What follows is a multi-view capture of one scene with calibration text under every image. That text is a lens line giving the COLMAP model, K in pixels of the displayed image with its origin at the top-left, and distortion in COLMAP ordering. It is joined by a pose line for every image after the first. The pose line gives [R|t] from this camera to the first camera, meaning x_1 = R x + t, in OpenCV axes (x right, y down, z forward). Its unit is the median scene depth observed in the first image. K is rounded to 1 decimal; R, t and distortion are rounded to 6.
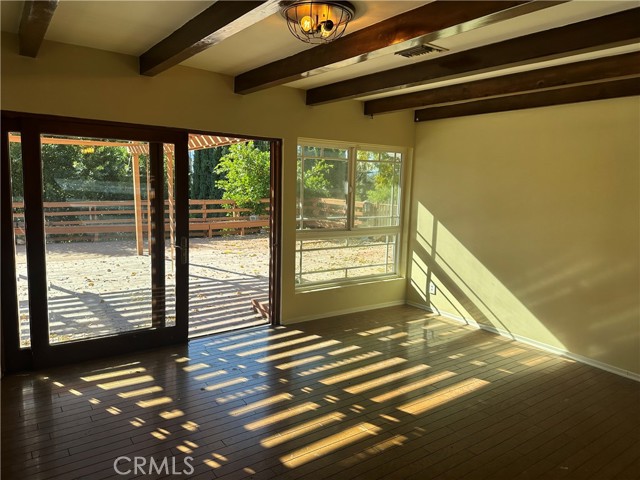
lens RADIAL K [[449.0, 0, 318.8], [0, 449.0, 239.8], [0, 0, 1]] dist [0.034857, -0.035480]
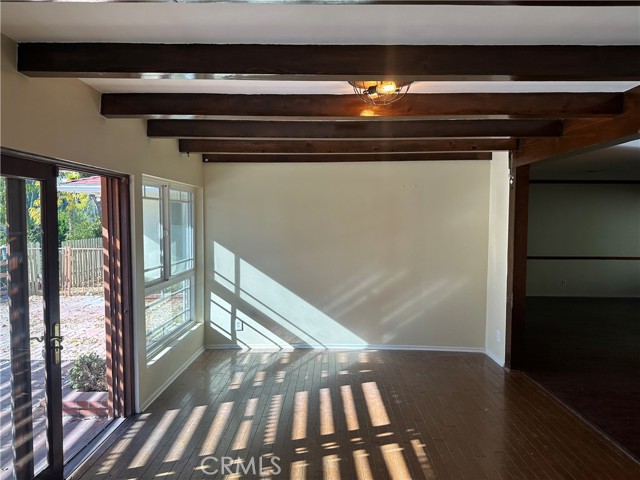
lens RADIAL K [[449.0, 0, 318.9], [0, 449.0, 237.0], [0, 0, 1]] dist [0.034857, -0.035480]
pose [[0.582033, -0.066370, 0.810452, -0.487264], [0.129528, 0.991505, -0.011825, -0.057819], [-0.802783, 0.111859, 0.585685, 0.254003]]
